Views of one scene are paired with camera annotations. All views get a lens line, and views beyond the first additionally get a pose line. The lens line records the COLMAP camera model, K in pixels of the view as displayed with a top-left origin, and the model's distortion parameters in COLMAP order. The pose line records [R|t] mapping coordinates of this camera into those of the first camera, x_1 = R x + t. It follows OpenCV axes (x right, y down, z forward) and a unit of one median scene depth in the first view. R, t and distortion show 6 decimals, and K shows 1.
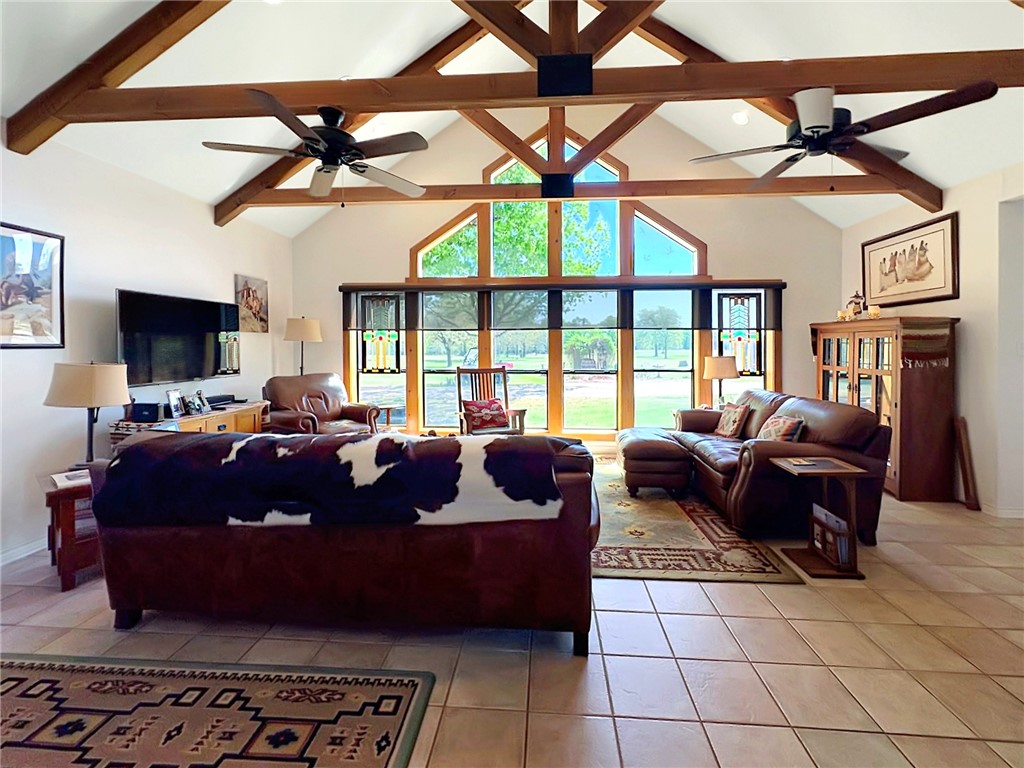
lens RADIAL K [[428.6, 0, 514.0], [0, 428.6, 347.9], [0, 0, 1]] dist [-0.000754, 0.000014]
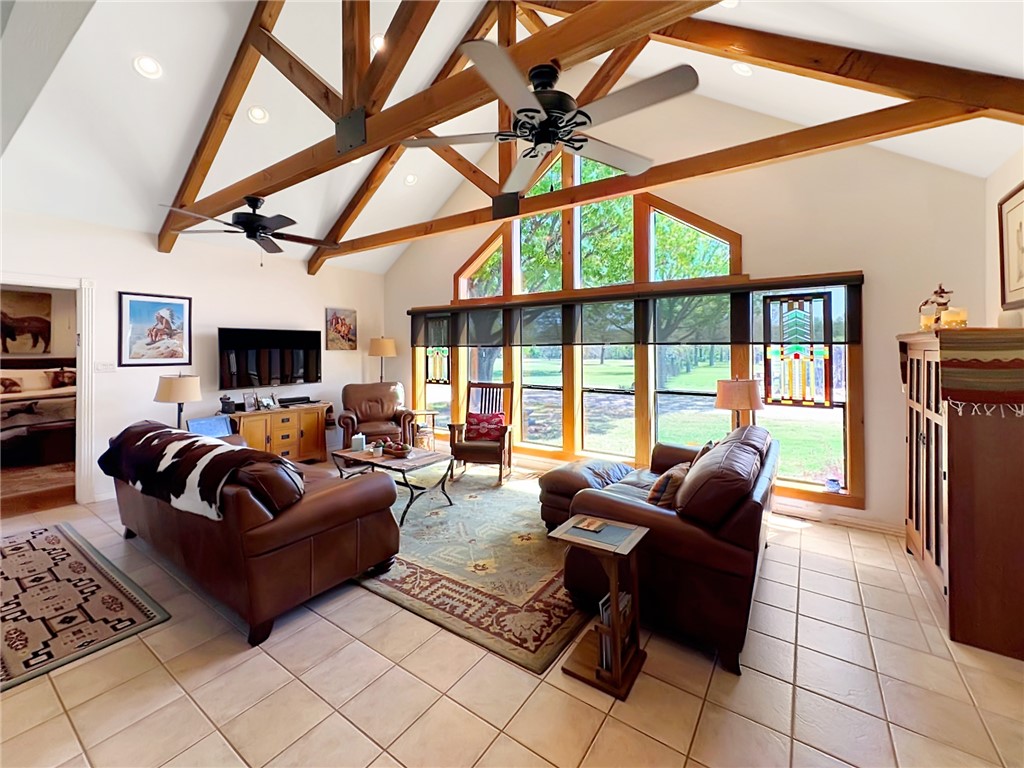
lens RADIAL K [[422.2, 0, 513.0], [0, 422.2, 347.8], [0, 0, 1]] dist [0.008048, 0.000424]
pose [[0.860785, -0.005053, -0.508944, 0.611378], [-0.000430, 0.999943, -0.010654, -0.035202], [0.508969, 0.009389, 0.860734, 0.160482]]
